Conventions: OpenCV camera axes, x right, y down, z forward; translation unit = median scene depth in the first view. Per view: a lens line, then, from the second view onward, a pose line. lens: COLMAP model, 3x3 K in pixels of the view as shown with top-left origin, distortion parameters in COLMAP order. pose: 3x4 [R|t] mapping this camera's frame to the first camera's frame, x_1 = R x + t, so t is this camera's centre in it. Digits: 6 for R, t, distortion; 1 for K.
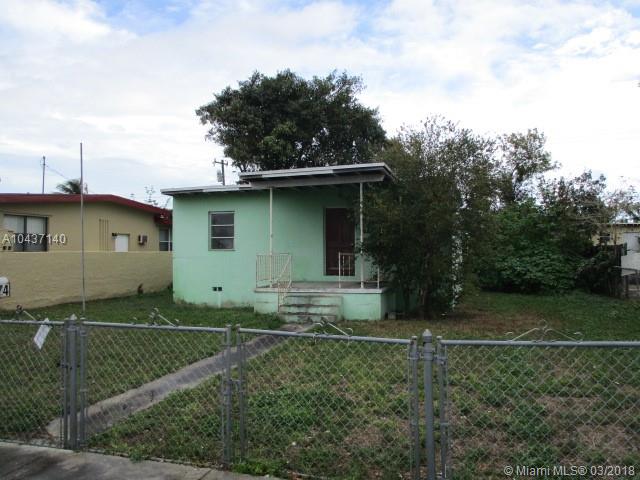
lens RADIAL K [[530.6, 0, 322.7], [0, 530.6, 243.1], [0, 0, 1]] dist [-0.062144, 0.008220]
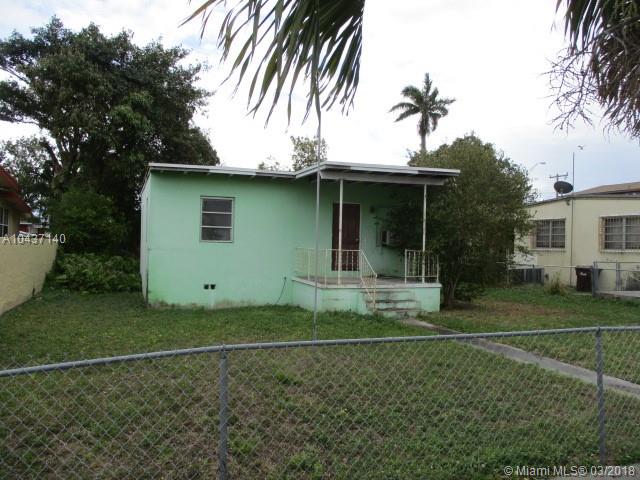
lens RADIAL K [[530.6, 0, 322.7], [0, 530.6, 243.1], [0, 0, 1]] dist [-0.062144, 0.008220]
pose [[0.791896, 0.025118, 0.610139, -0.579314], [-0.037315, 0.999277, 0.007294, 0.003122], [-0.609514, -0.028544, 0.792261, 0.213559]]
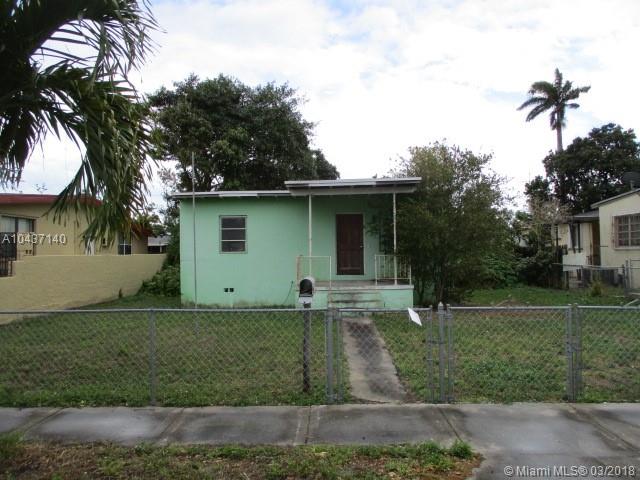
lens RADIAL K [[530.6, 0, 322.7], [0, 530.6, 243.1], [0, 0, 1]] dist [-0.062144, 0.008220]
pose [[0.963263, -0.001772, 0.268554, -0.301742], [0.002235, 0.999996, -0.001421, -0.003515], [-0.268550, 0.001969, 0.963264, -0.053210]]
